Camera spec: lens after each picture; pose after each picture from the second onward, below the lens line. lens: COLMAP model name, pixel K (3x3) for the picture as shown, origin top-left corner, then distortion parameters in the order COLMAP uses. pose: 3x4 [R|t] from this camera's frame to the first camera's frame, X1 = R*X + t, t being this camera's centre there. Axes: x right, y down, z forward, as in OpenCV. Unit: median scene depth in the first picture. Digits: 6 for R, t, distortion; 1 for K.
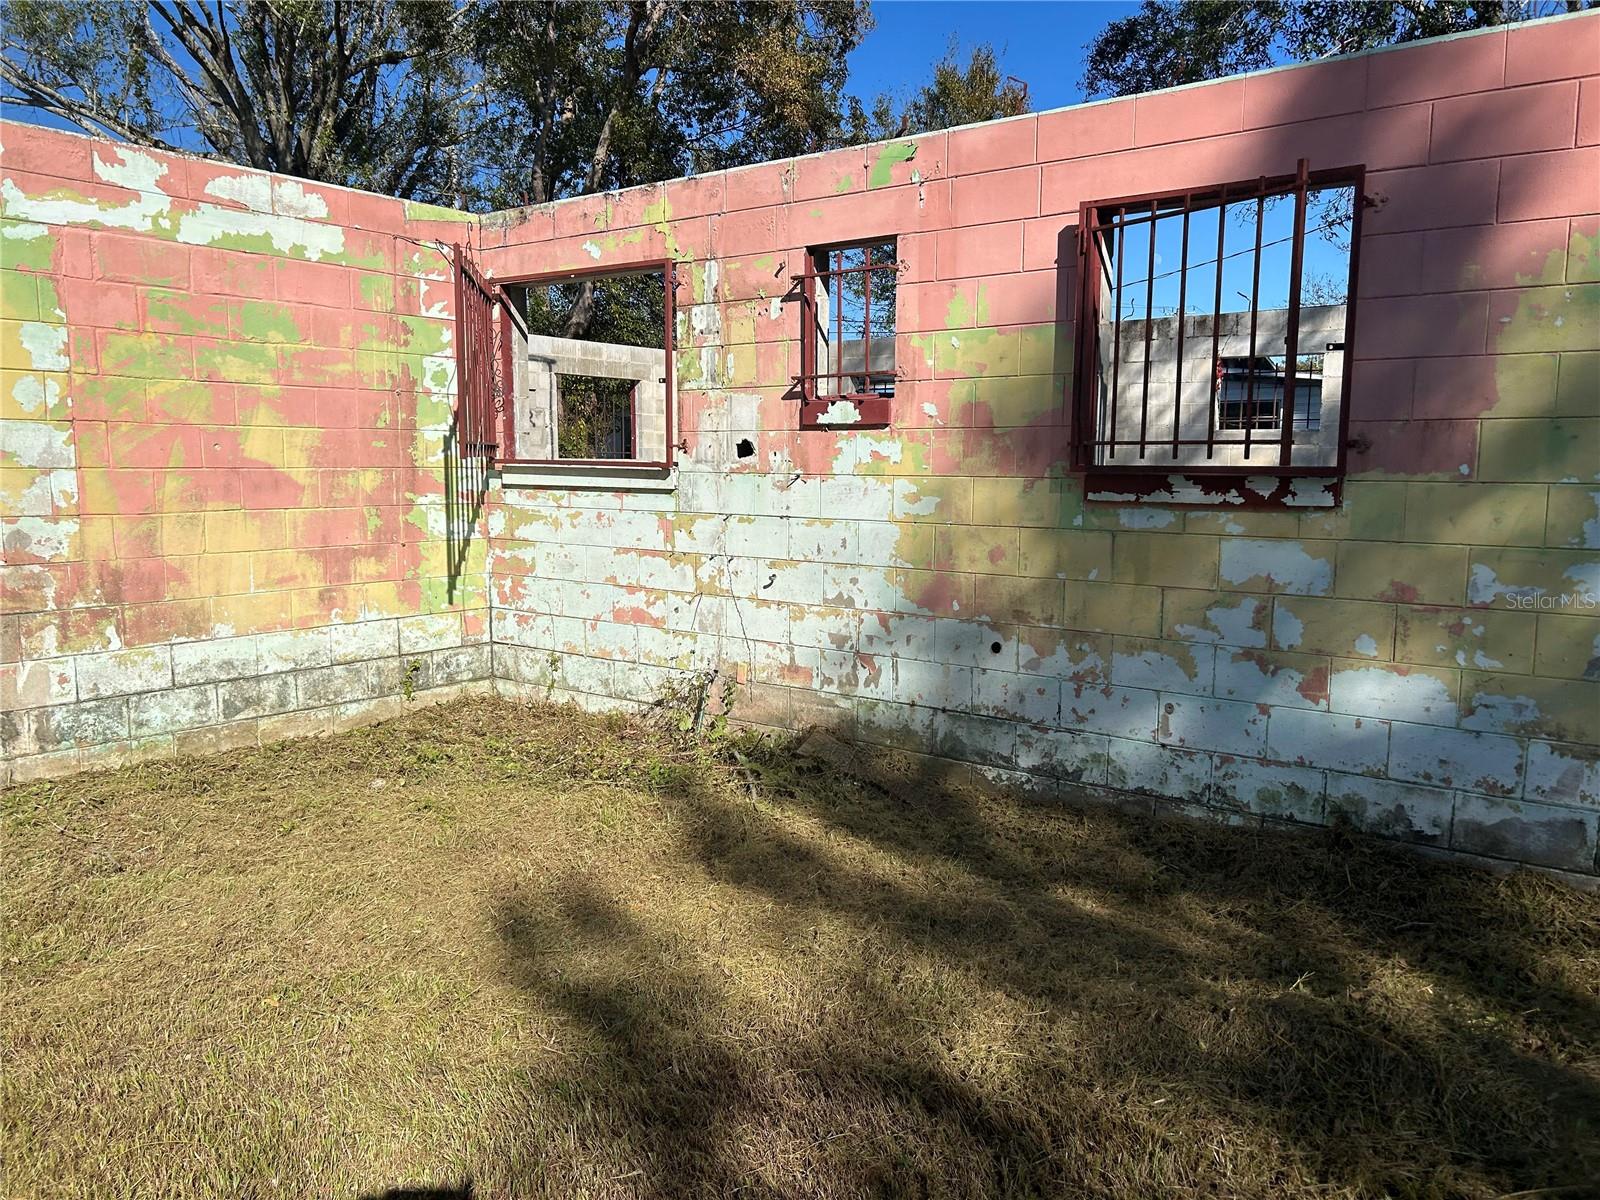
lens RADIAL K [[1201.8, 0, 805.8], [0, 1201.8, 606.3], [0, 0, 1]] dist [0.057911, -0.066686]
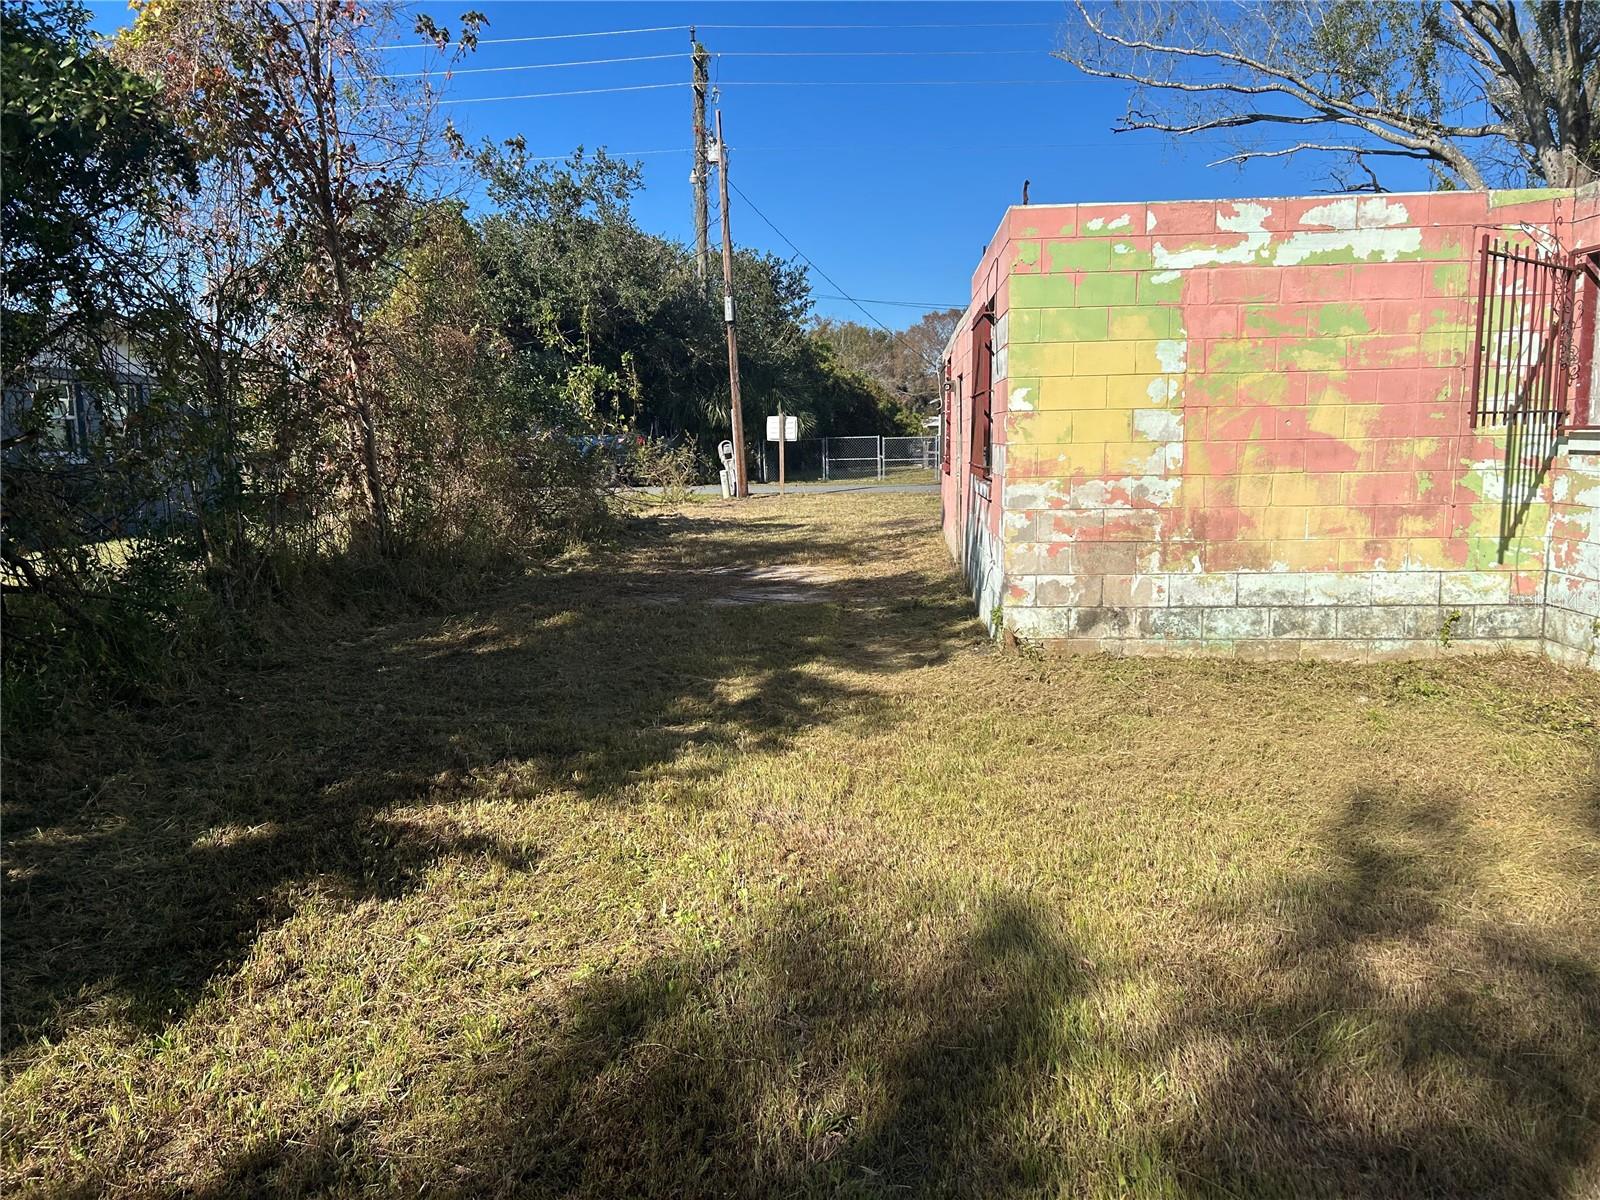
lens RADIAL K [[1201.8, 0, 795.9], [0, 1201.8, 599.5], [0, 0, 1]] dist [0.057911, -0.066686]
pose [[0.549372, 0.098596, -0.829741, 0.290929], [-0.081945, 0.994584, 0.063928, 0.013609], [0.831550, 0.032872, 0.554476, -0.124949]]
